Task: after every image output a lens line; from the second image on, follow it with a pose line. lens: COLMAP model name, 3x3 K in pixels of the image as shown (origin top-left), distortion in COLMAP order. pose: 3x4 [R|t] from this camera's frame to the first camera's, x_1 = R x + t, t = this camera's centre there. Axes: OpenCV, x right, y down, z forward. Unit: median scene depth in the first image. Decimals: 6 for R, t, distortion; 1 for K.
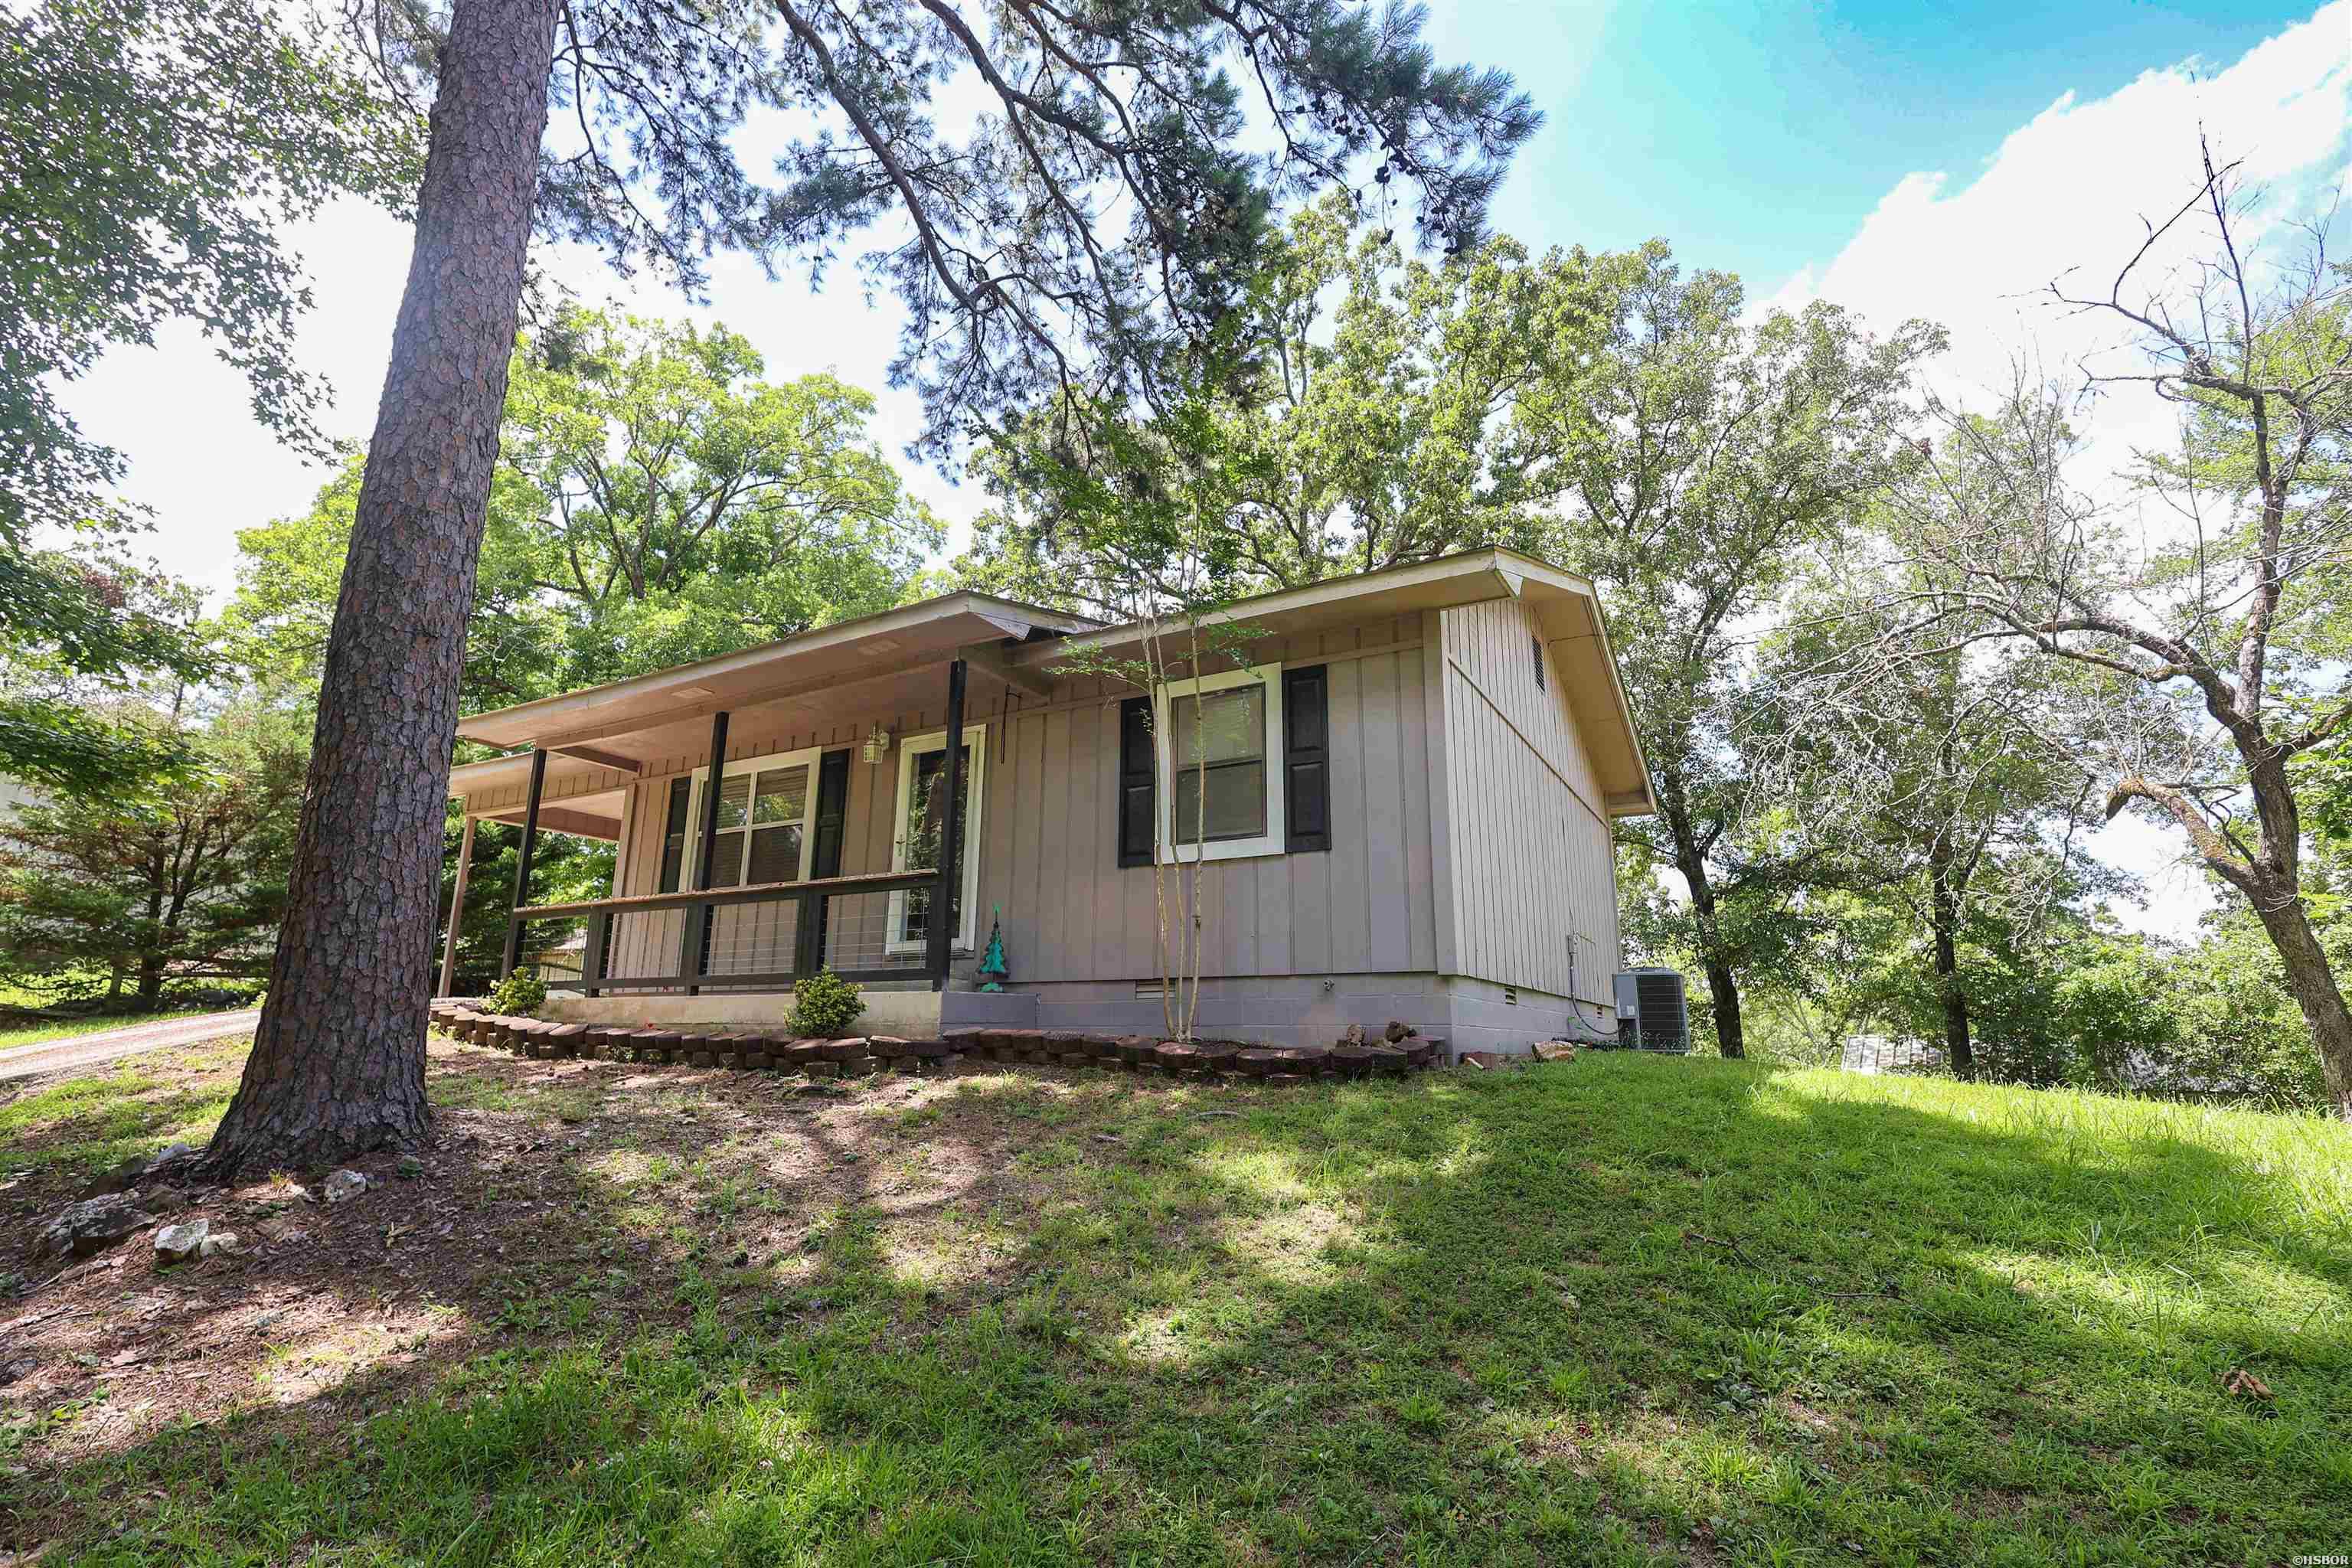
lens RADIAL K [[1106.3, 0, 1172.1], [0, 1106.3, 741.1], [0, 0, 1]] dist [-0.001412, 0.000088]
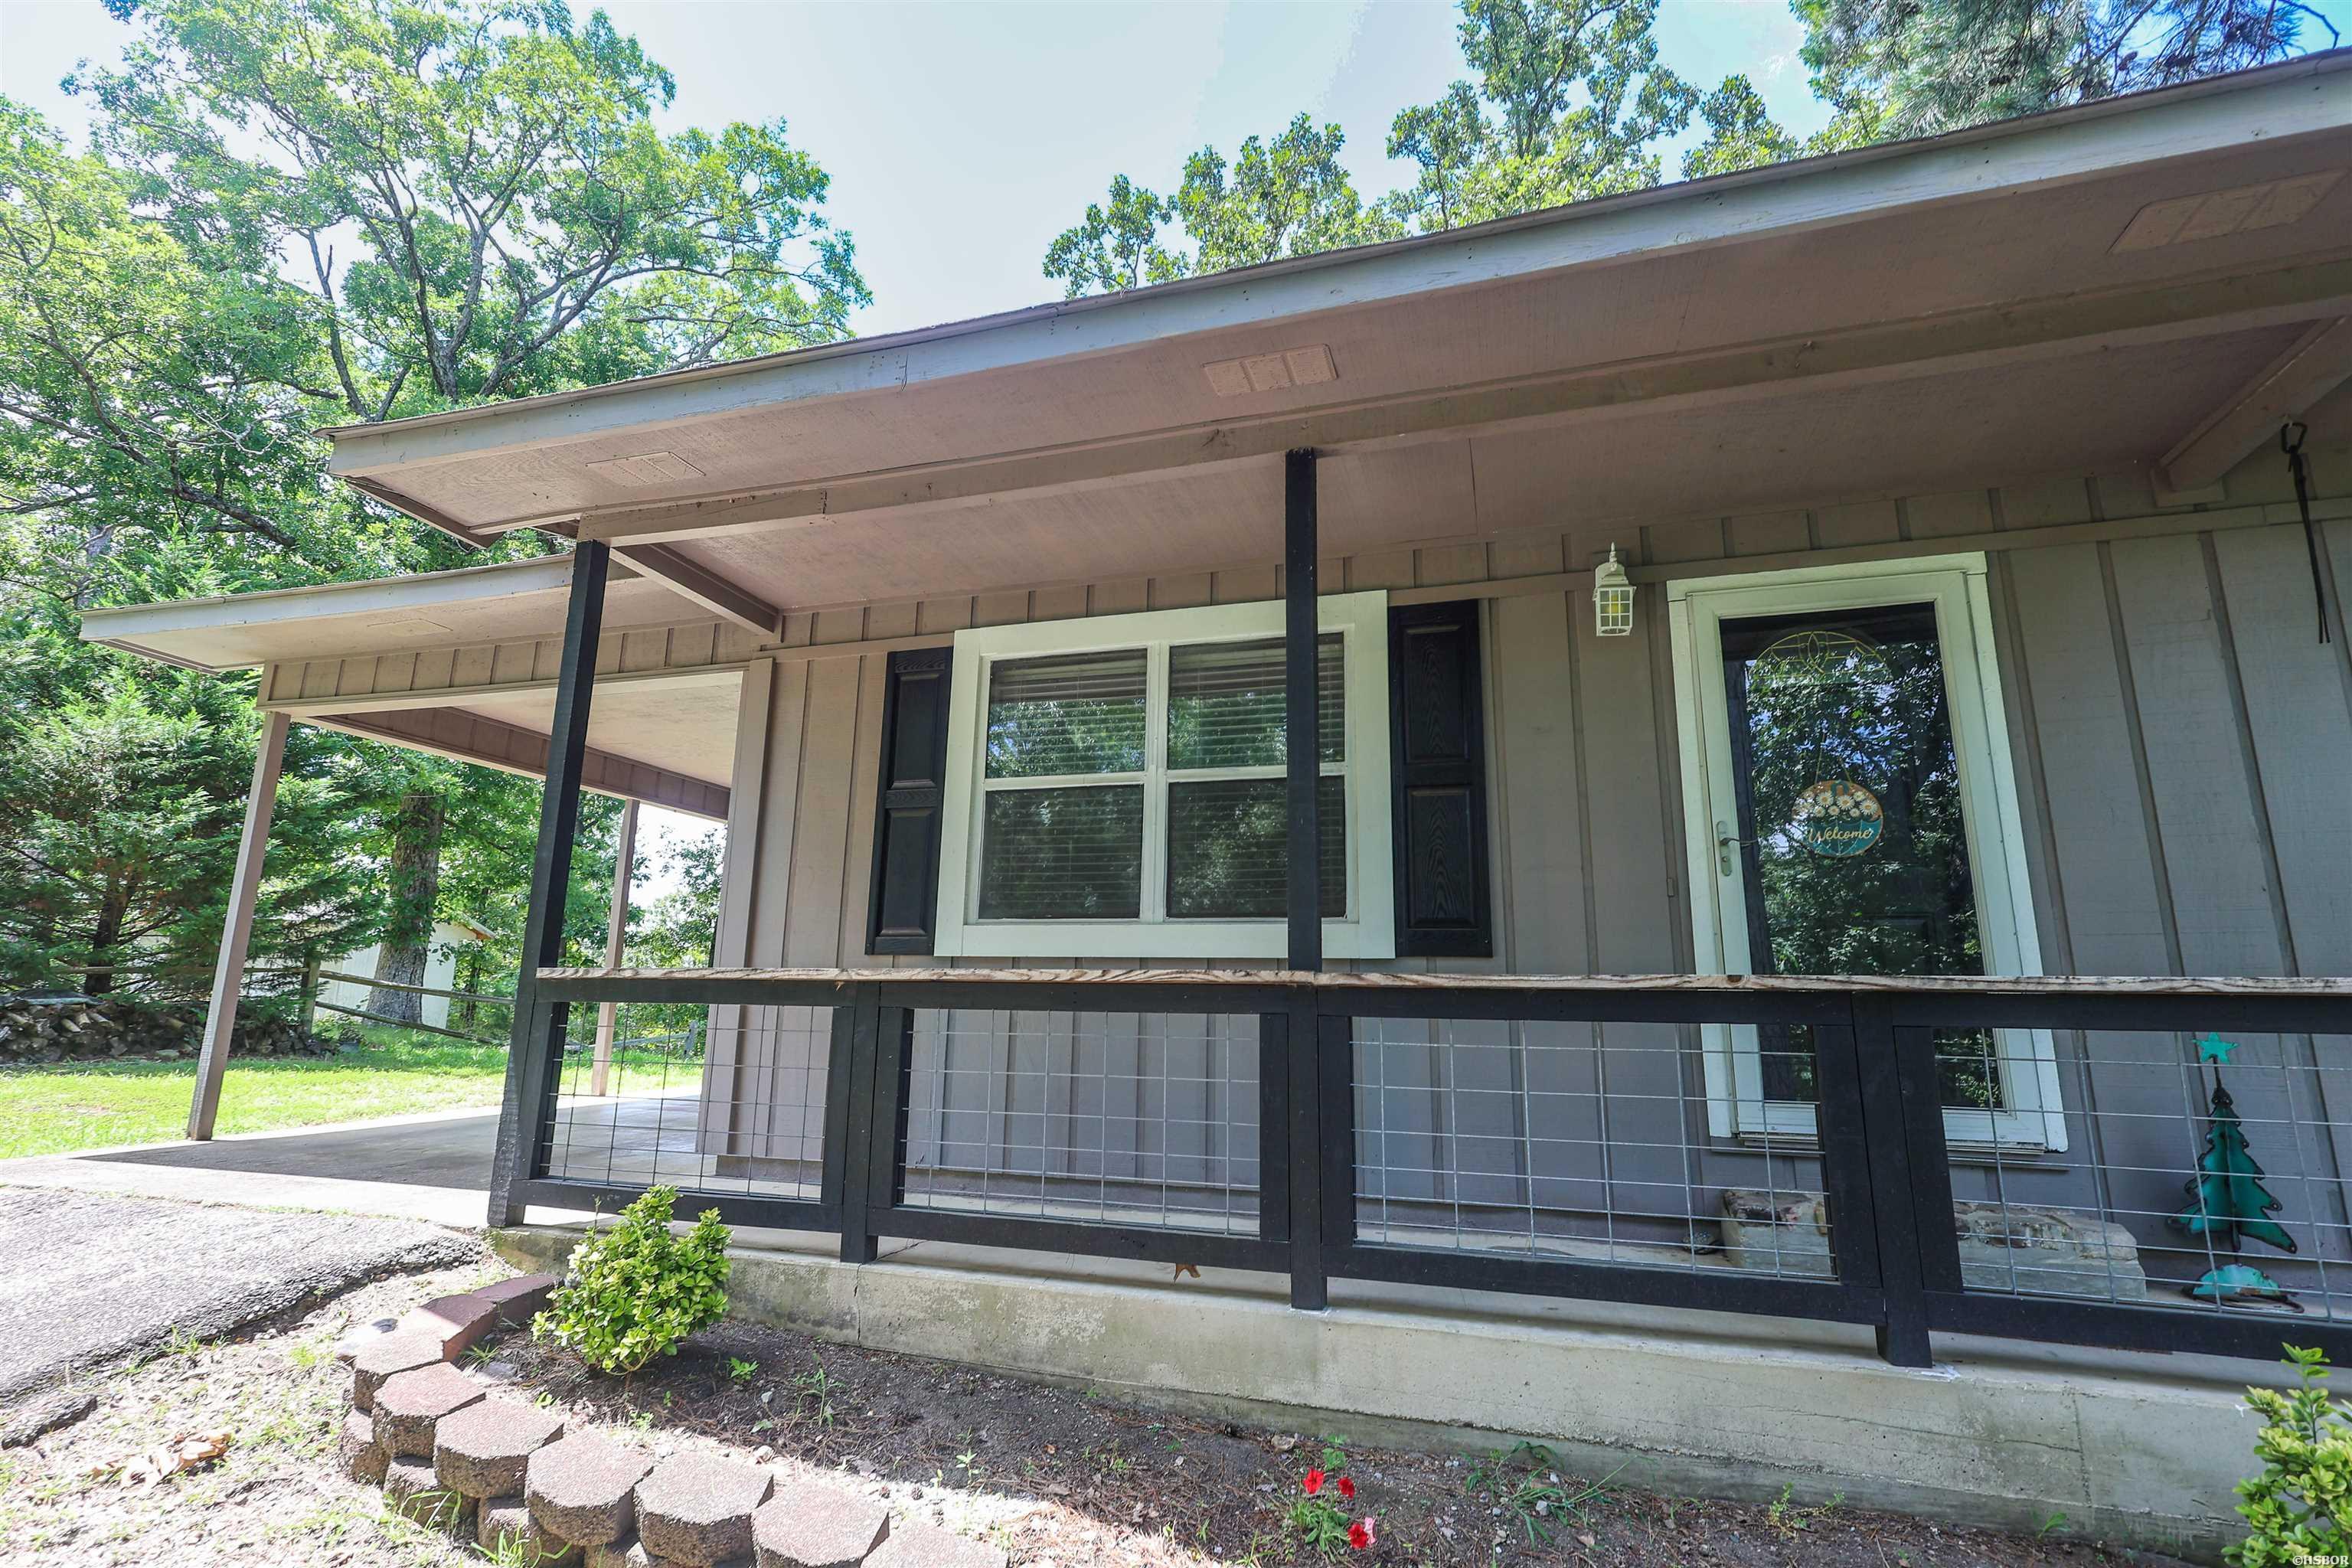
lens RADIAL K [[1052.8, 0, 1182.4], [0, 1052.8, 763.0], [0, 0, 1]] dist [0.002609, 0.000416]
pose [[0.972744, 0.045484, 0.227377, -0.463690], [-0.062400, 0.995748, 0.067768, 0.045381], [-0.223327, -0.080109, 0.971446, 0.612175]]
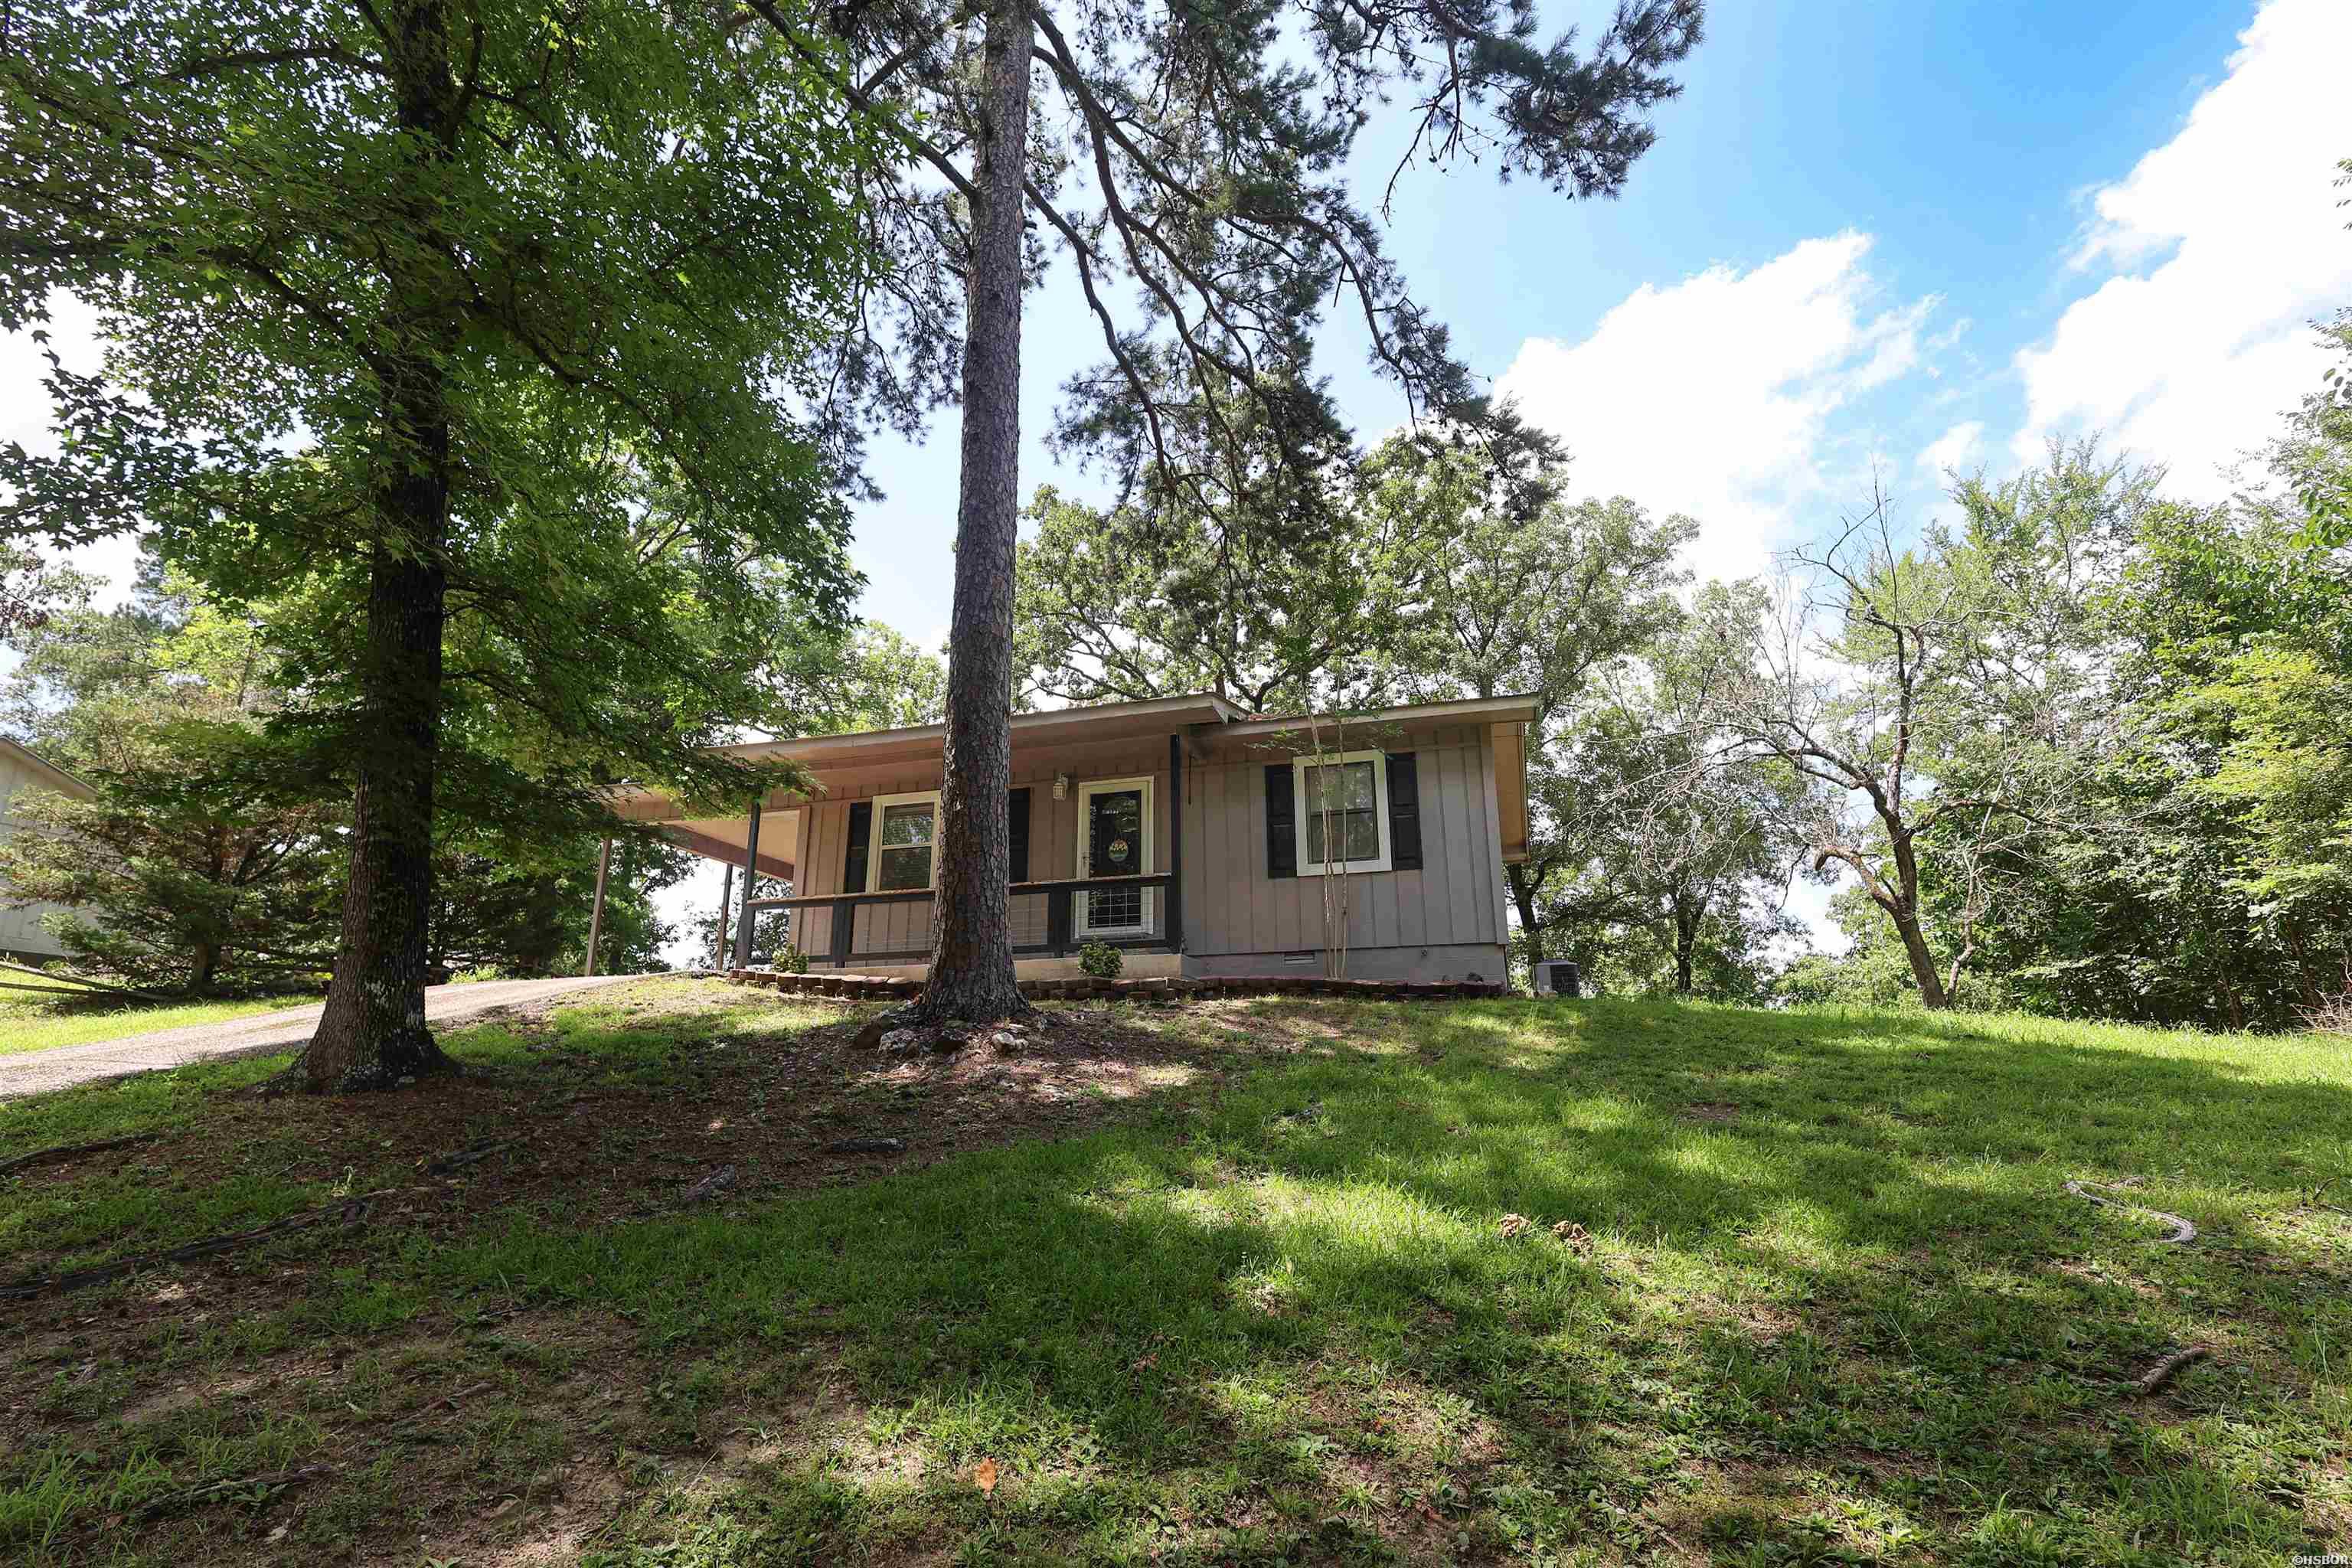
lens RADIAL K [[1129.6, 0, 1172.9], [0, 1129.6, 723.3], [0, 0, 1]] dist [0.000903, 0.000120]
pose [[0.971285, 0.064154, 0.229105, -0.425310], [-0.050566, 0.996623, -0.064698, 0.008732], [-0.232482, 0.051256, 0.971249, -0.369582]]
